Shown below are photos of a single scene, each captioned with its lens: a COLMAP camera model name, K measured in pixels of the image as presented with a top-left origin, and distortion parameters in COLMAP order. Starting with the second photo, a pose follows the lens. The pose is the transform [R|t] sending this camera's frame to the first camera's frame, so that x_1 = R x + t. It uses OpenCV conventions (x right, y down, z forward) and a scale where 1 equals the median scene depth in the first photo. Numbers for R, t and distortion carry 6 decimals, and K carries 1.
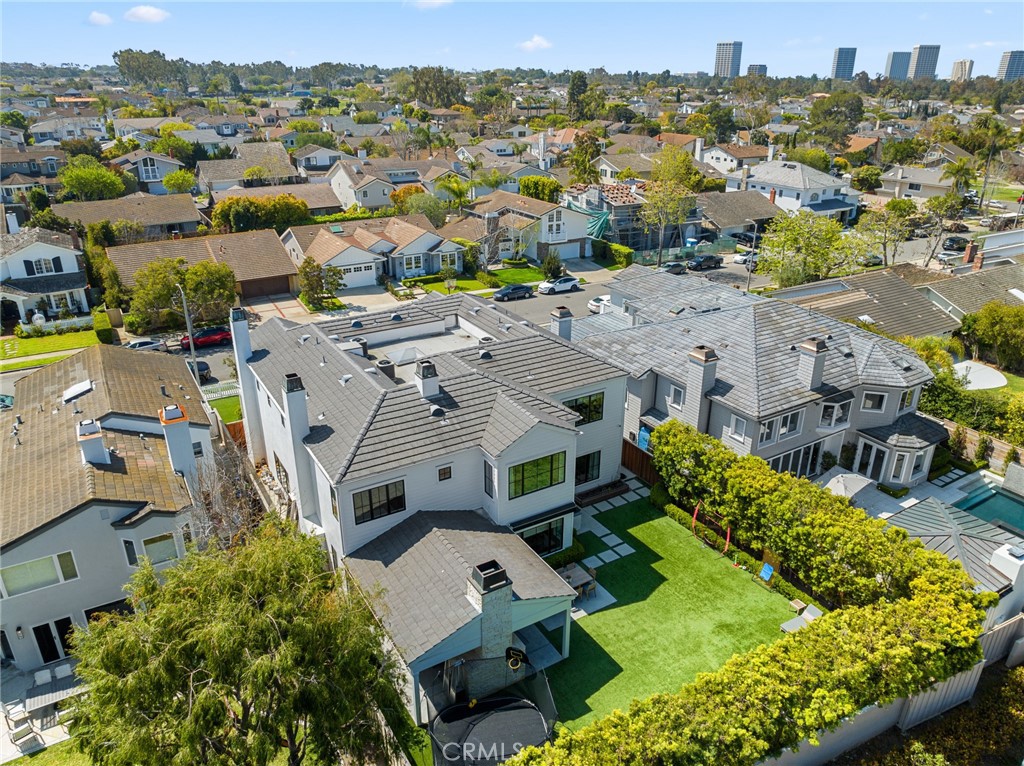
lens RADIAL K [[718.1, 0, 512.2], [0, 718.1, 384.6], [0, 0, 1]] dist [-0.045522, 0.021701]
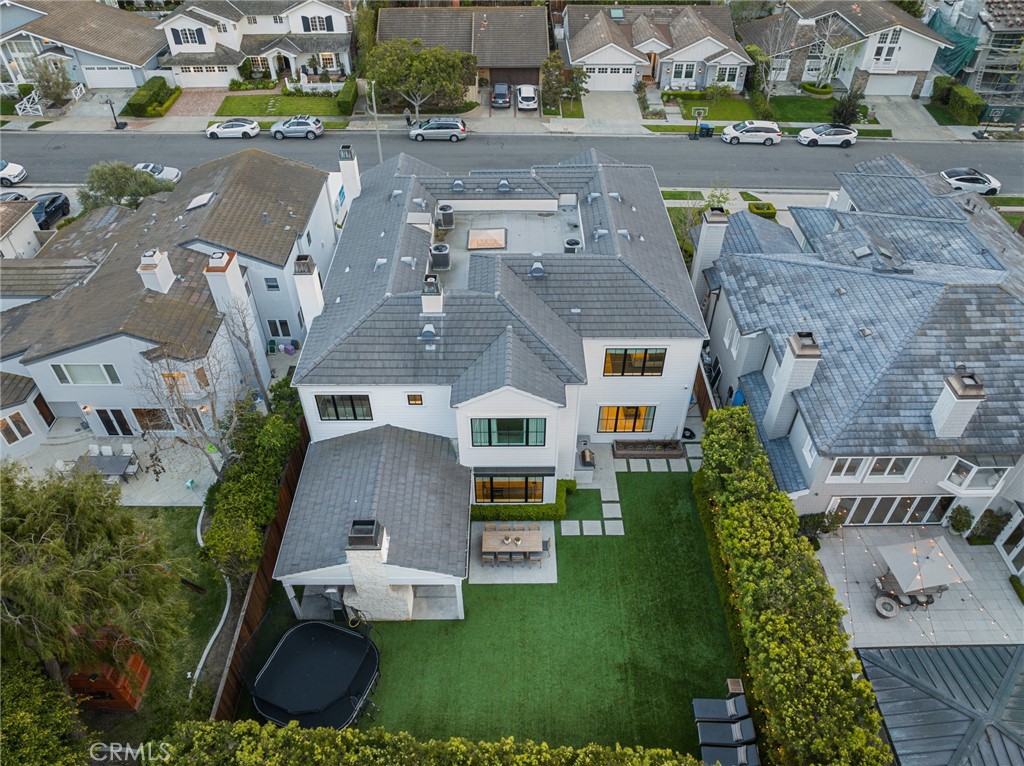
lens RADIAL K [[718.1, 0, 510.7], [0, 718.1, 385.2], [0, 0, 1]] dist [-0.045522, 0.021701]
pose [[0.858830, 0.342020, -0.381356, 0.260005], [-0.200204, 0.909352, 0.364687, -0.185629], [0.471518, -0.236856, 0.849453, 0.173005]]
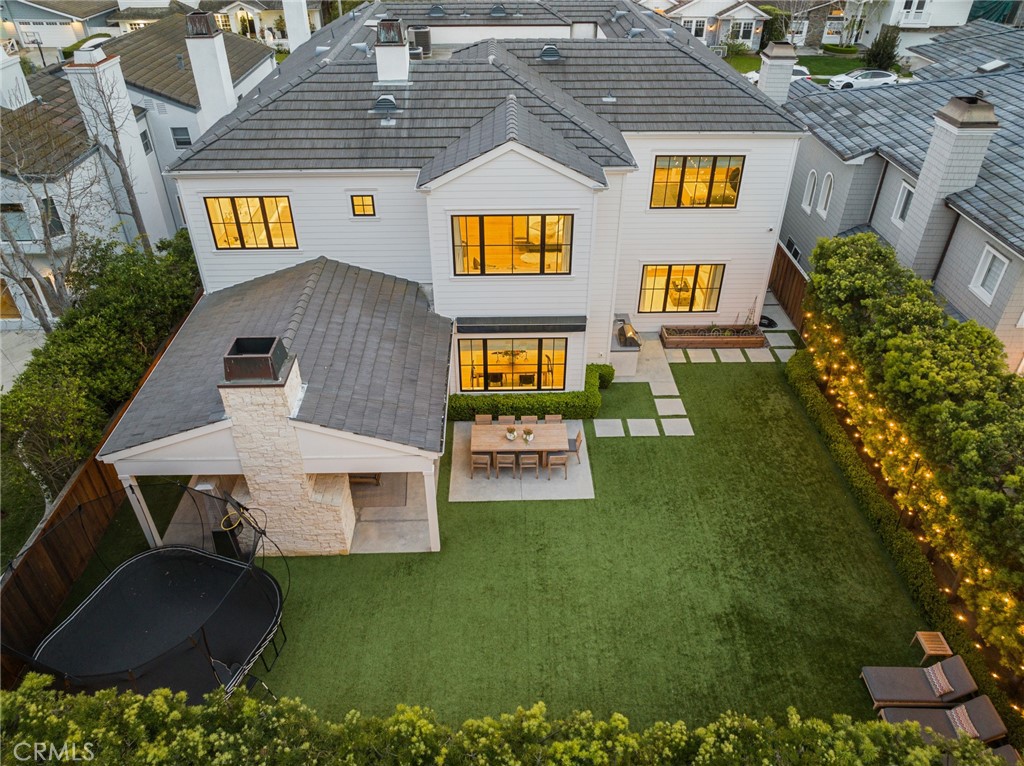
lens RADIAL K [[718.1, 0, 512.3], [0, 718.1, 385.2], [0, 0, 1]] dist [-0.045522, 0.021701]
pose [[0.868908, 0.290880, -0.400484, 0.208828], [-0.196549, 0.945343, 0.260182, 0.059894], [0.454277, -0.147360, 0.878588, 0.348918]]
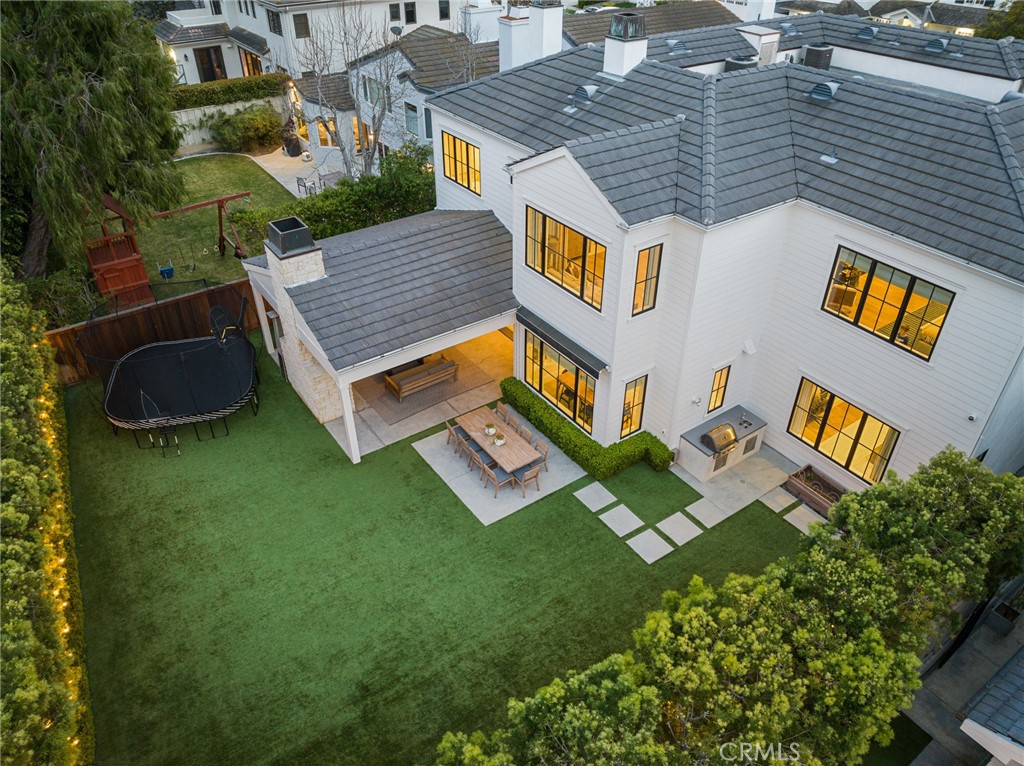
lens RADIAL K [[718.1, 0, 512.0], [0, 718.1, 385.0], [0, 0, 1]] dist [-0.045522, 0.021701]
pose [[0.069117, 0.586802, -0.806775, 0.371573], [-0.396562, 0.758230, 0.517519, -0.044573], [0.915402, 0.284167, 0.285110, 0.599026]]
